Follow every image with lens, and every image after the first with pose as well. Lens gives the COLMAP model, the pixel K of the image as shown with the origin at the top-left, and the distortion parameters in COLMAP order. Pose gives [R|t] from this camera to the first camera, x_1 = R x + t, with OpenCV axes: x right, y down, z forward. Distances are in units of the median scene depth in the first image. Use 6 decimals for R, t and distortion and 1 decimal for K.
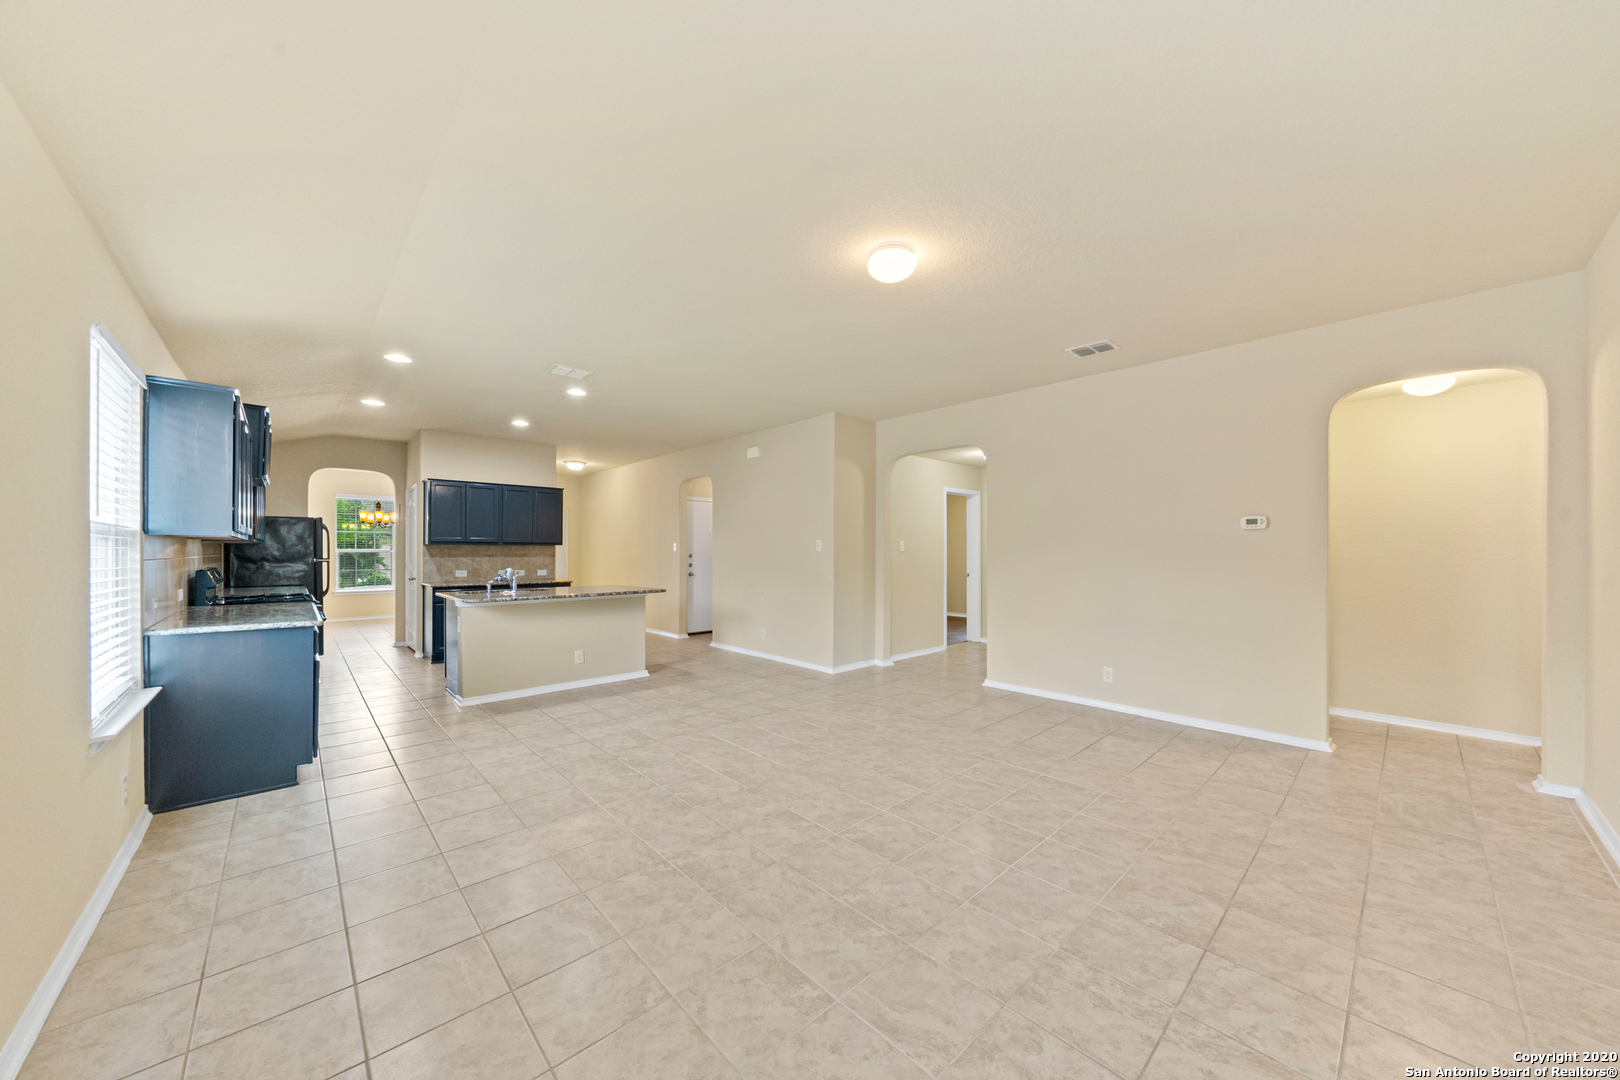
lens RADIAL K [[559.7, 0, 815.5], [0, 559.7, 551.0], [0, 0, 1]] dist [-0.006466, -0.000234]
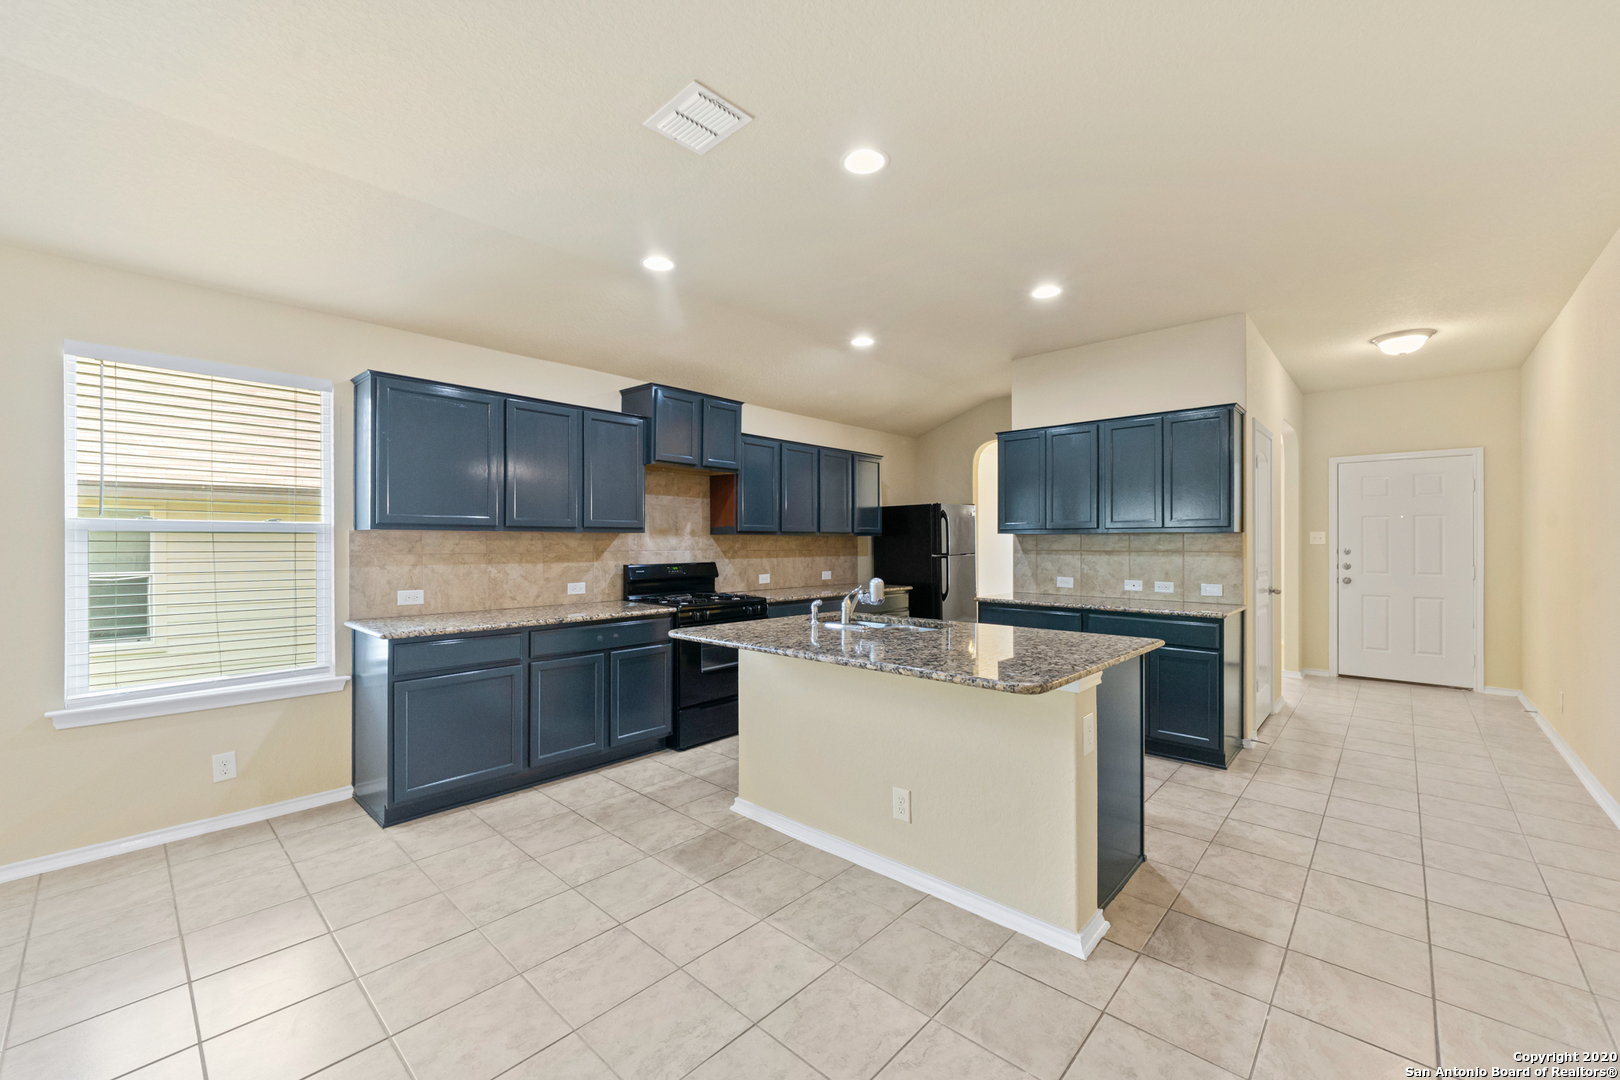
lens RADIAL K [[643.9, 0, 813.0], [0, 643.9, 541.7], [0, 0, 1]] dist [-0.001668, -0.000062]
pose [[0.078886, -0.003548, -0.996877, 0.051473], [0.000893, 0.999994, -0.003489, -0.001330], [0.996883, -0.000615, 0.078889, 1.086609]]
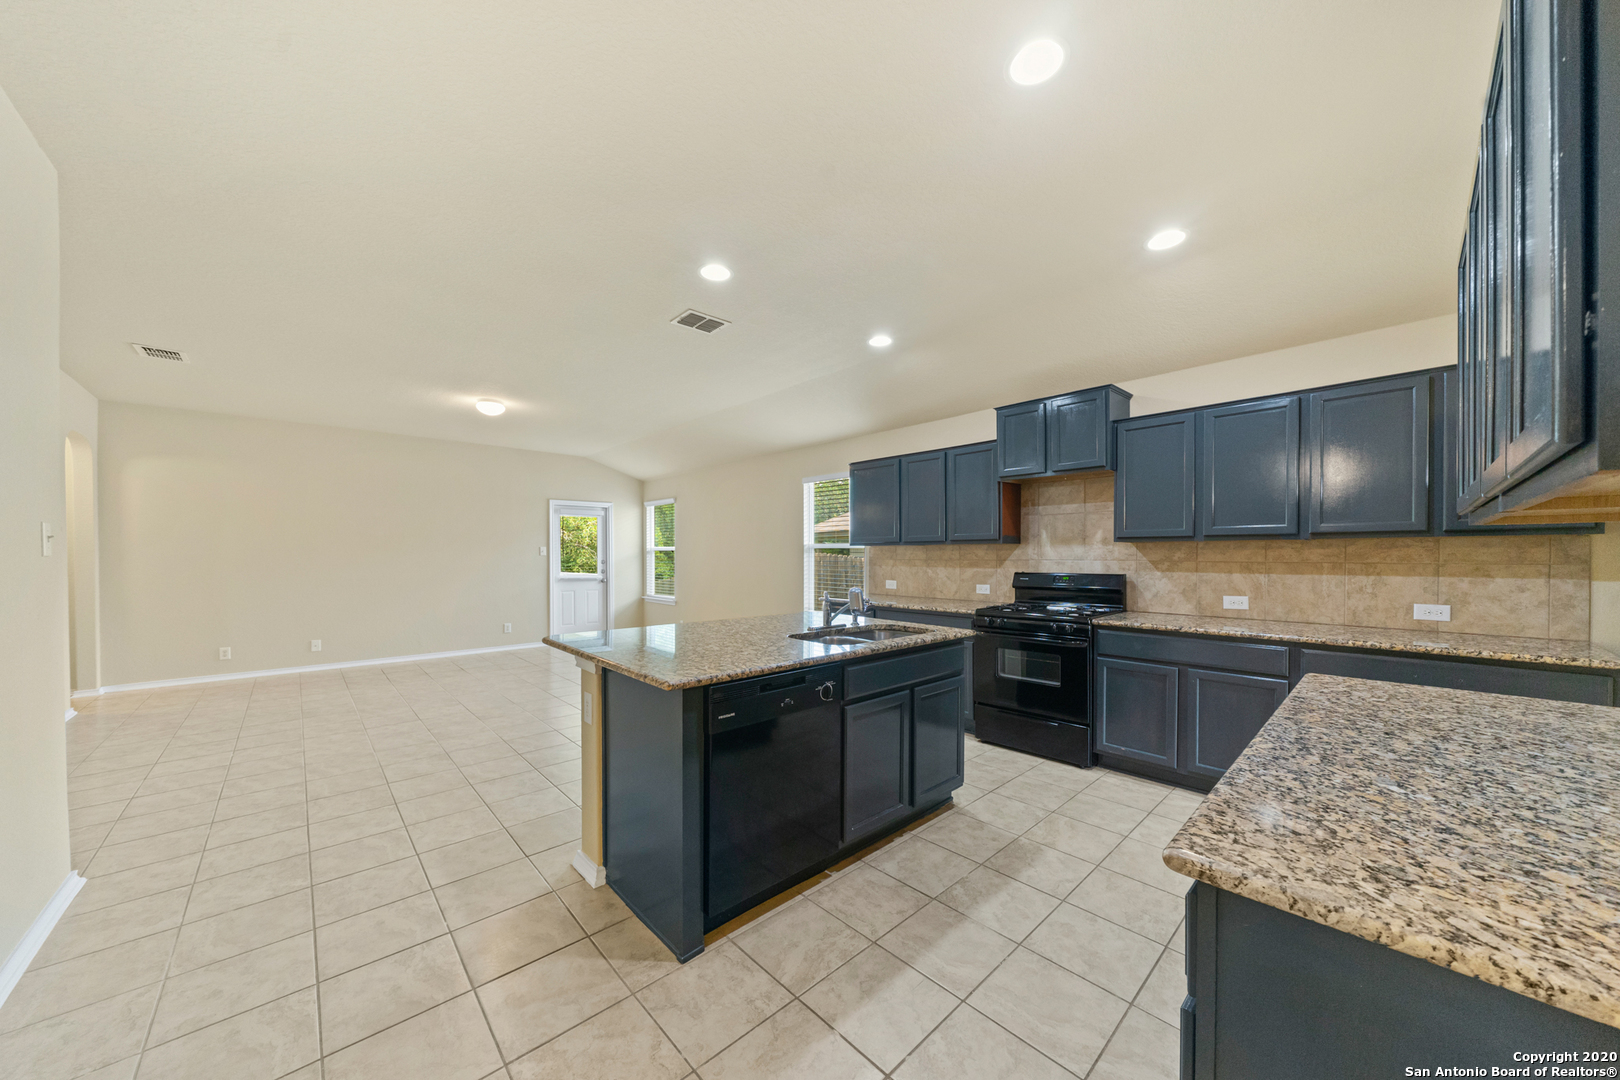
lens RADIAL K [[559.7, 0, 823.7], [0, 559.7, 564.2], [0, 0, 1]] dist [-0.006466, -0.000234]
pose [[-0.999946, 0.001787, -0.010233, -0.624765], [0.001596, 0.999825, 0.018623, -0.001247], [0.010265, 0.018605, -0.999774, 1.843414]]
